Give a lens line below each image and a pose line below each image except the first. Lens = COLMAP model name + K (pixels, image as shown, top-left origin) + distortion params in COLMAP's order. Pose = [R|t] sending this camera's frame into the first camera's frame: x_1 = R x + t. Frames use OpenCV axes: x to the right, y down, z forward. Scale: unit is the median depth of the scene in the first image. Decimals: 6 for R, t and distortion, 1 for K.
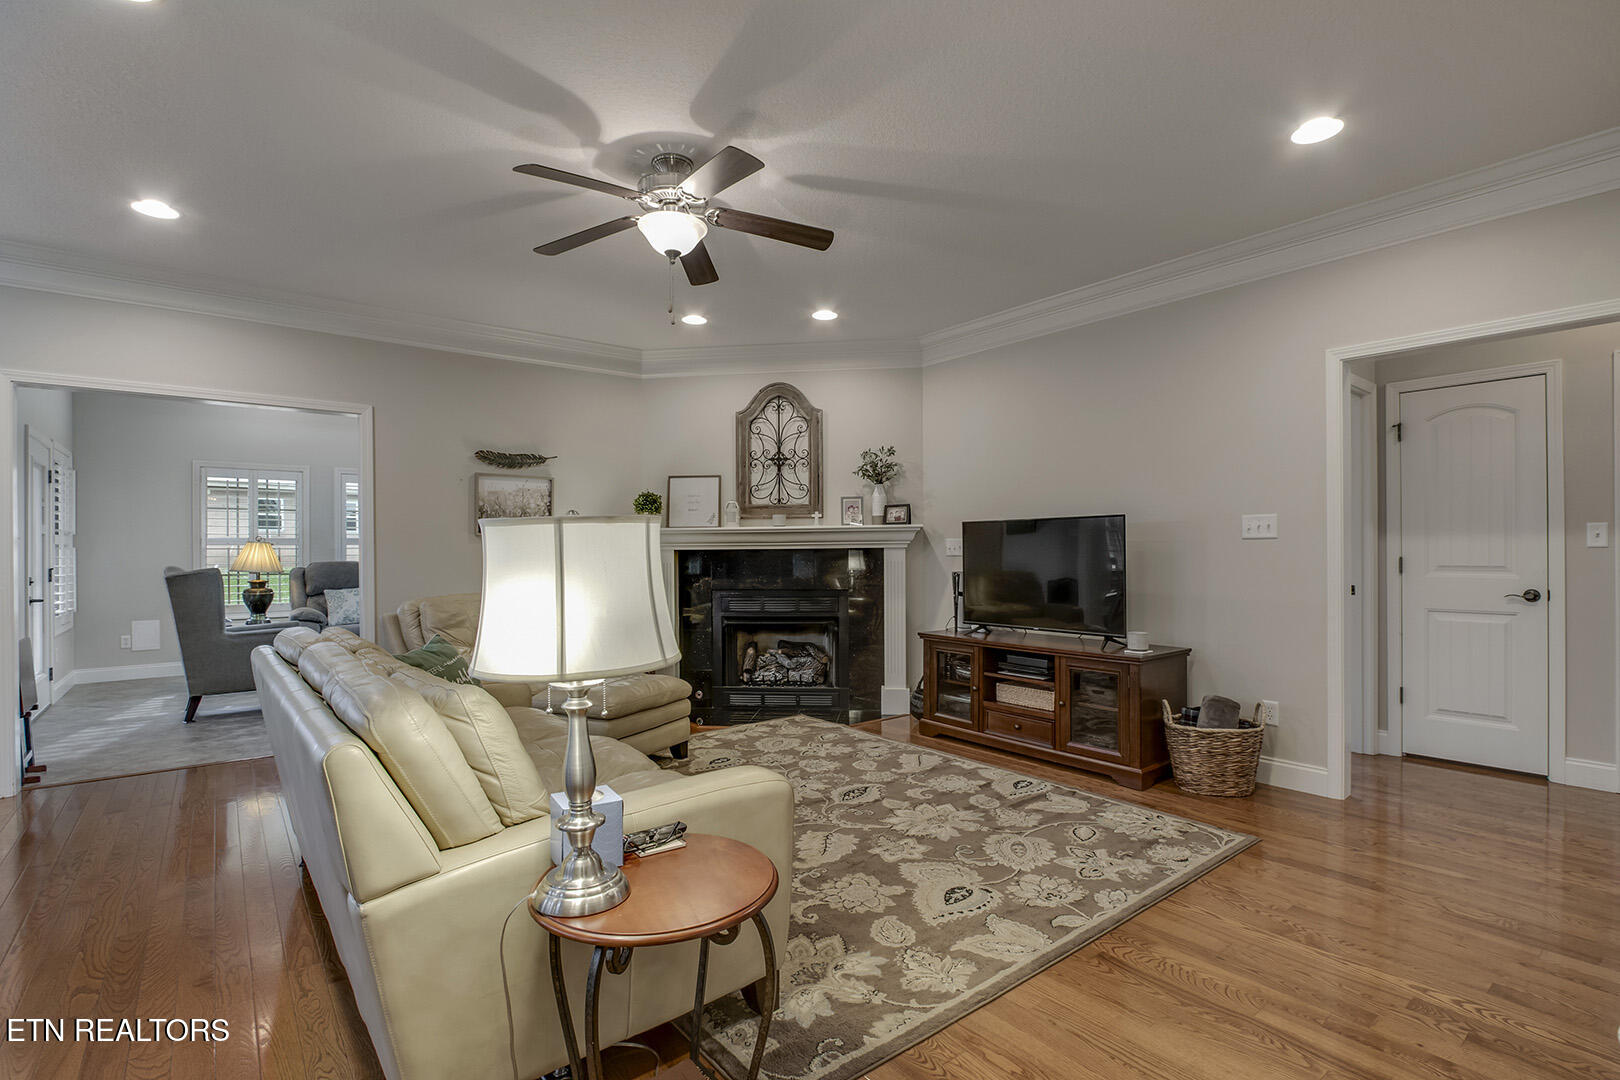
lens RADIAL K [[763.9, 0, 812.4], [0, 763.9, 551.9], [0, 0, 1]] dist [-0.026815, 0.004047]
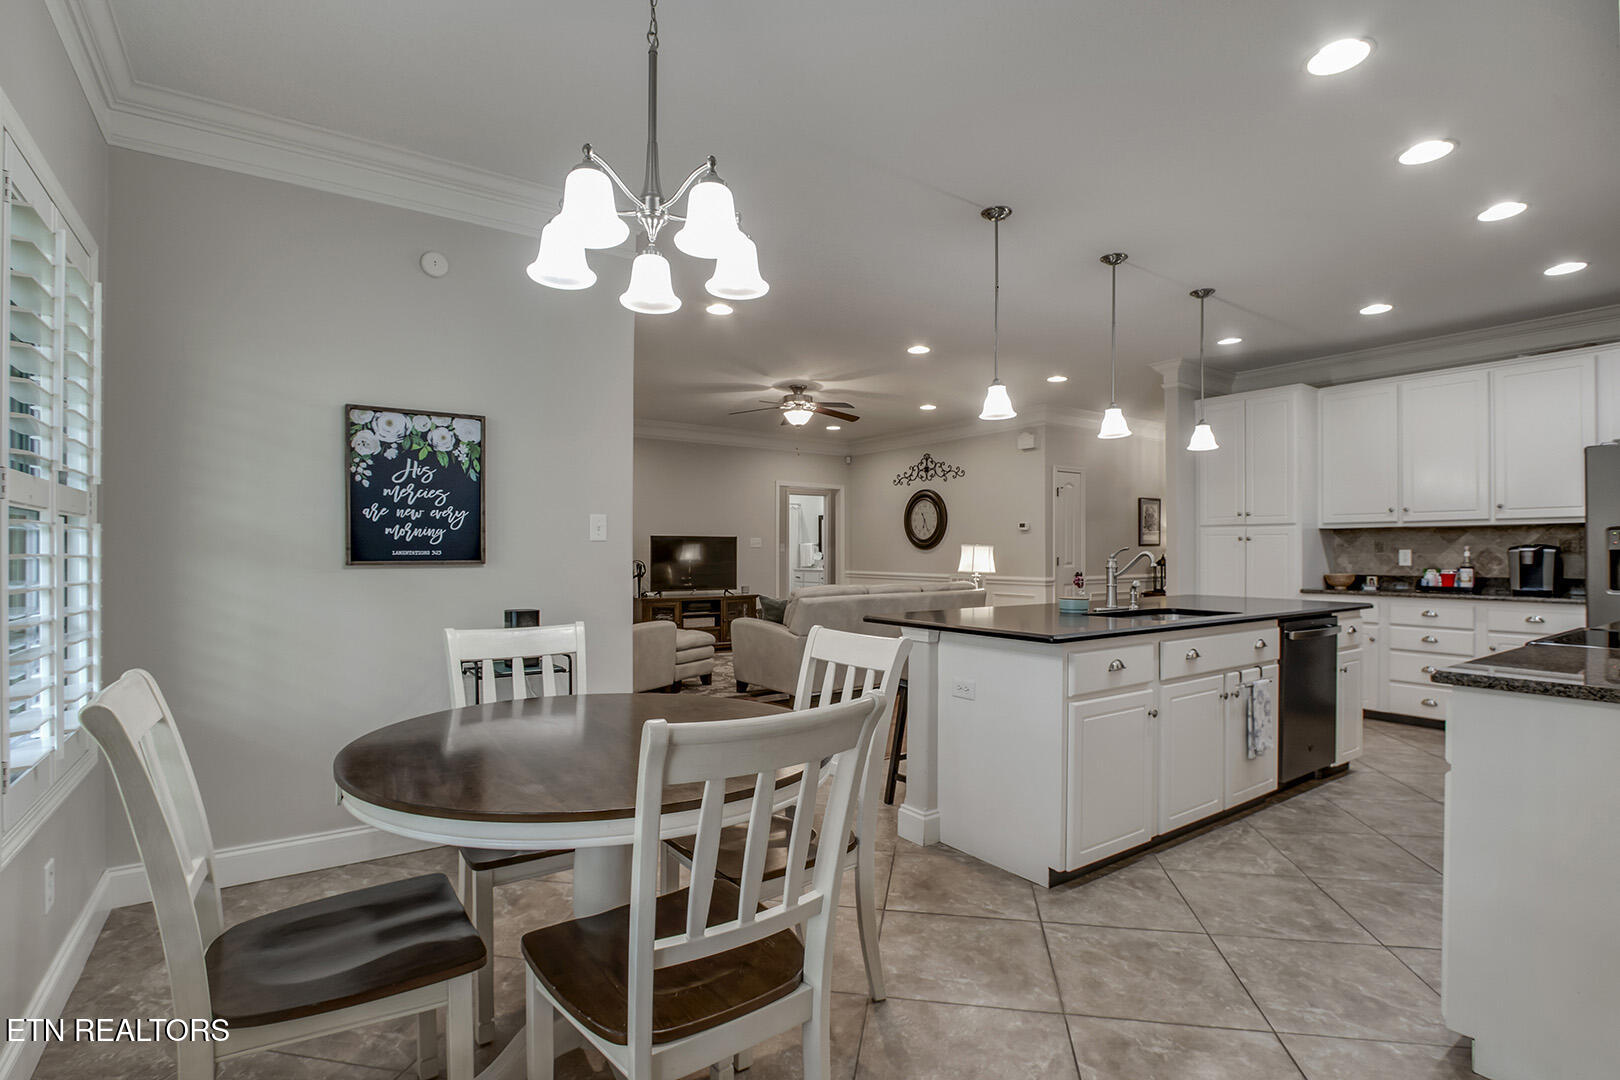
lens RADIAL K [[763.9, 0, 816.3], [0, 763.9, 551.7], [0, 0, 1]] dist [-0.026815, 0.004047]
pose [[0.063568, 0.006926, 0.997953, -1.734796], [-0.000417, 0.999976, -0.006914, 0.012389], [-0.997977, 0.000023, 0.063570, 0.542721]]
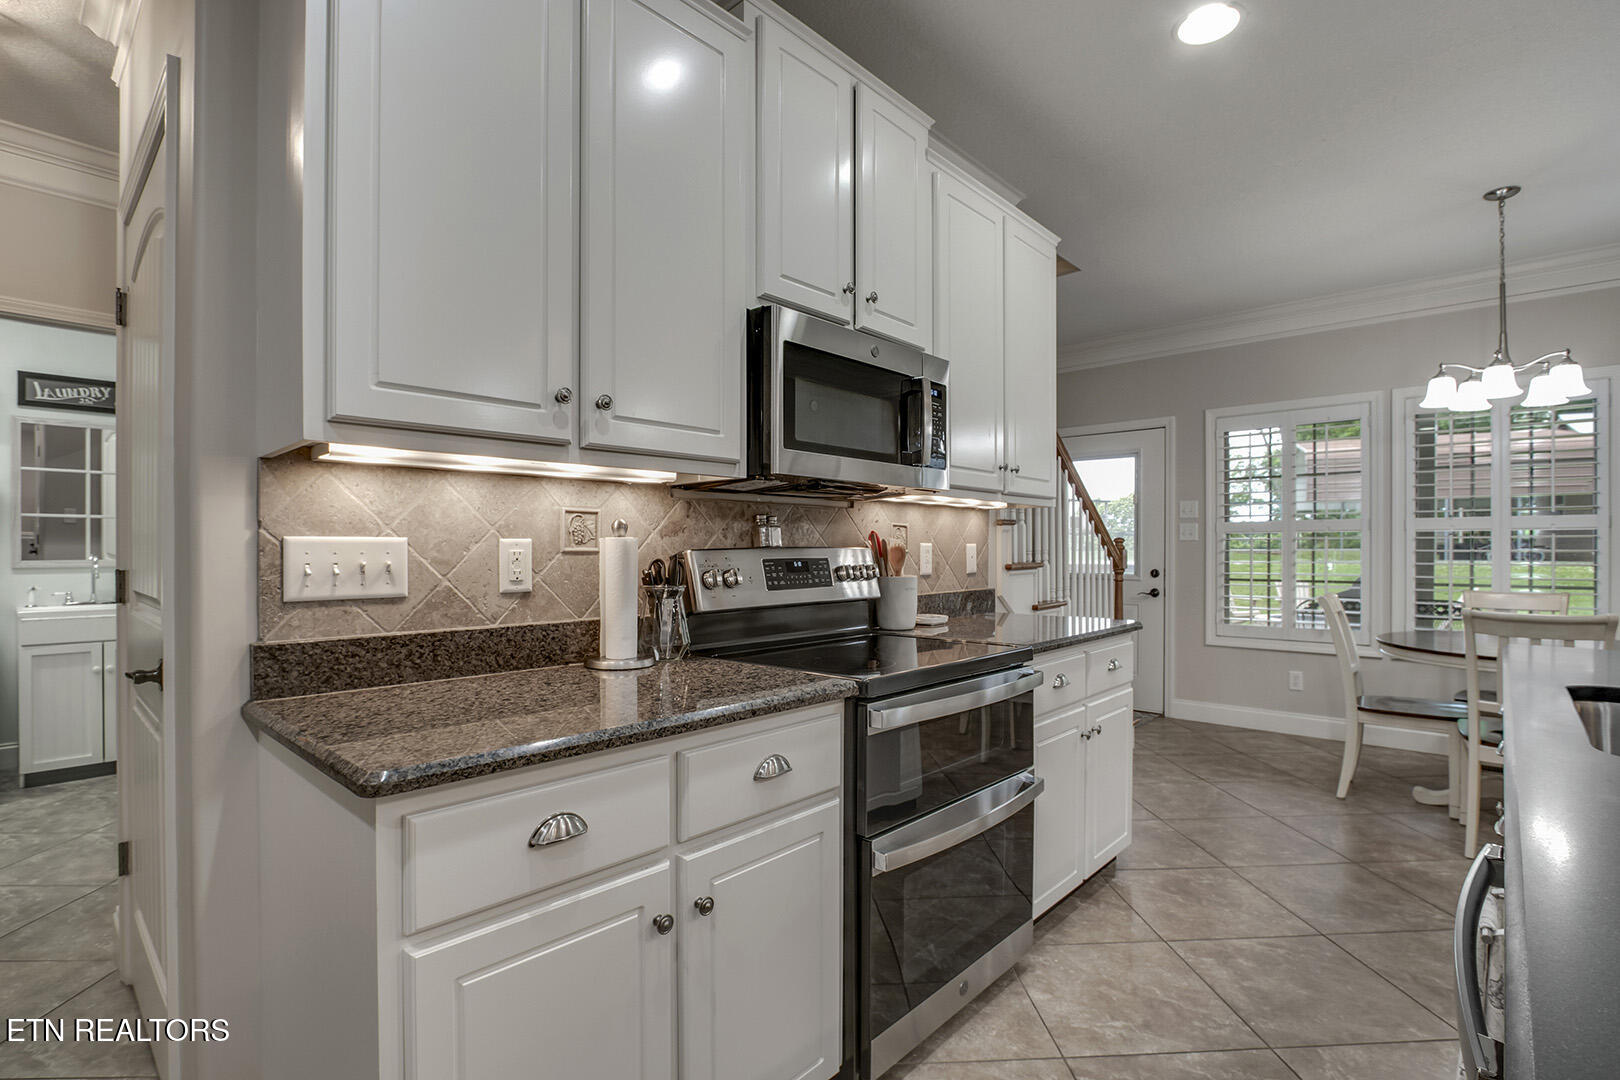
lens RADIAL K [[763.9, 0, 800.6], [0, 763.9, 555.4], [0, 0, 1]] dist [-0.026815, 0.004047]
pose [[0.145679, 0.017701, -0.989173, -0.735662], [-0.004632, 0.999841, 0.017210, 0.007153], [0.989321, 0.002075, 0.145738, -0.128617]]
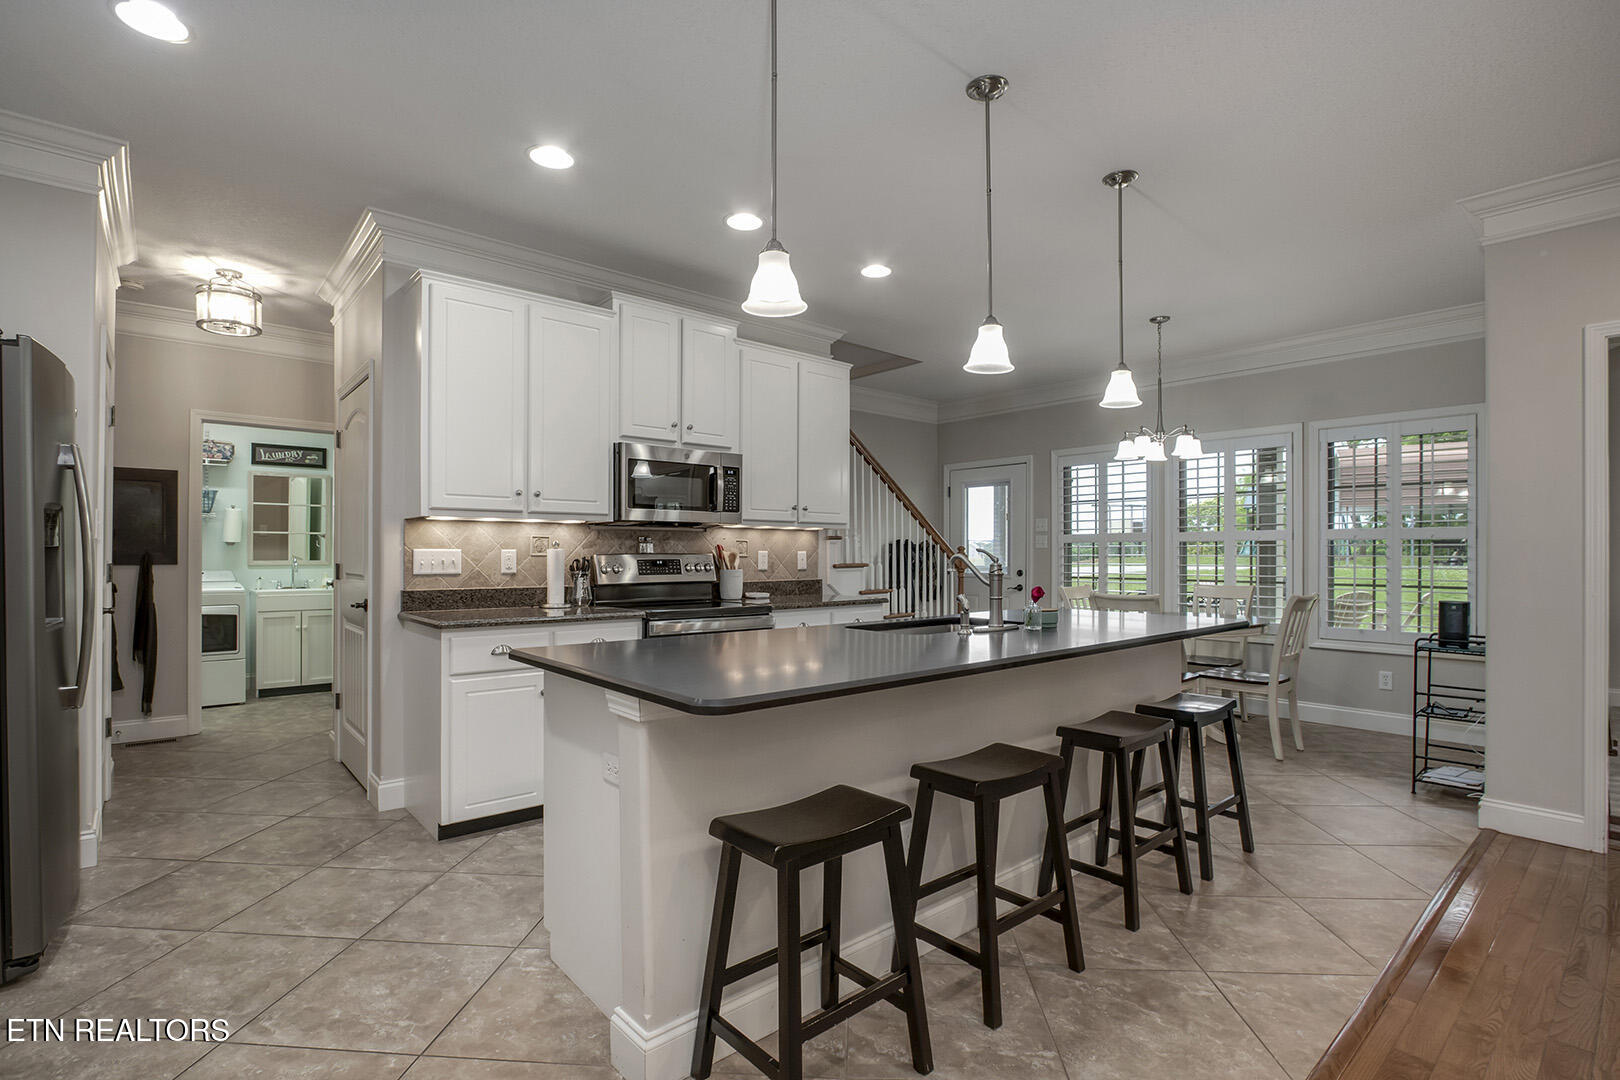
lens RADIAL K [[763.9, 0, 804.9], [0, 763.9, 549.7], [0, 0, 1]] dist [-0.026815, 0.004047]
pose [[0.036357, 0.002846, -0.999335, -0.257240], [-0.004382, 0.999987, 0.002689, 0.002304], [0.999329, 0.004281, 0.036369, 0.090534]]
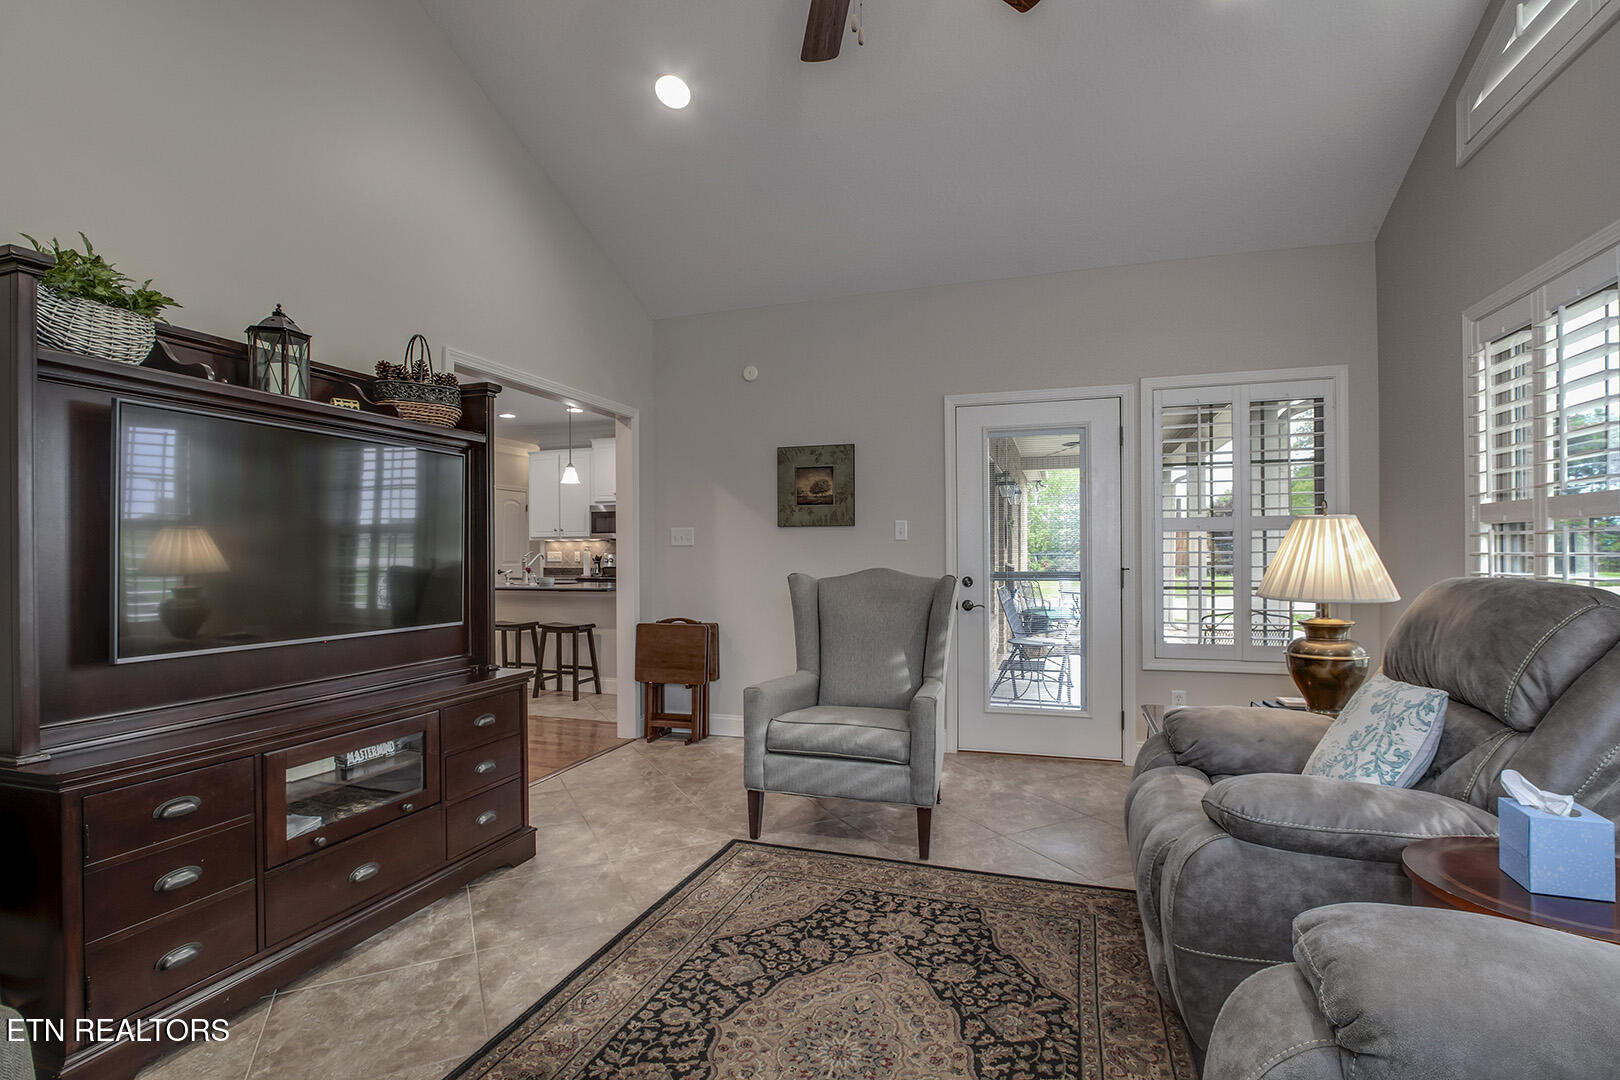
lens RADIAL K [[763.9, 0, 814.2], [0, 763.9, 550.7], [0, 0, 1]] dist [-0.026815, 0.004047]
pose [[-0.842521, 0.015392, -0.538444, -0.548835], [0.013959, 0.999880, 0.006741, -0.002338], [0.538483, -0.001837, -0.842634, 1.914902]]
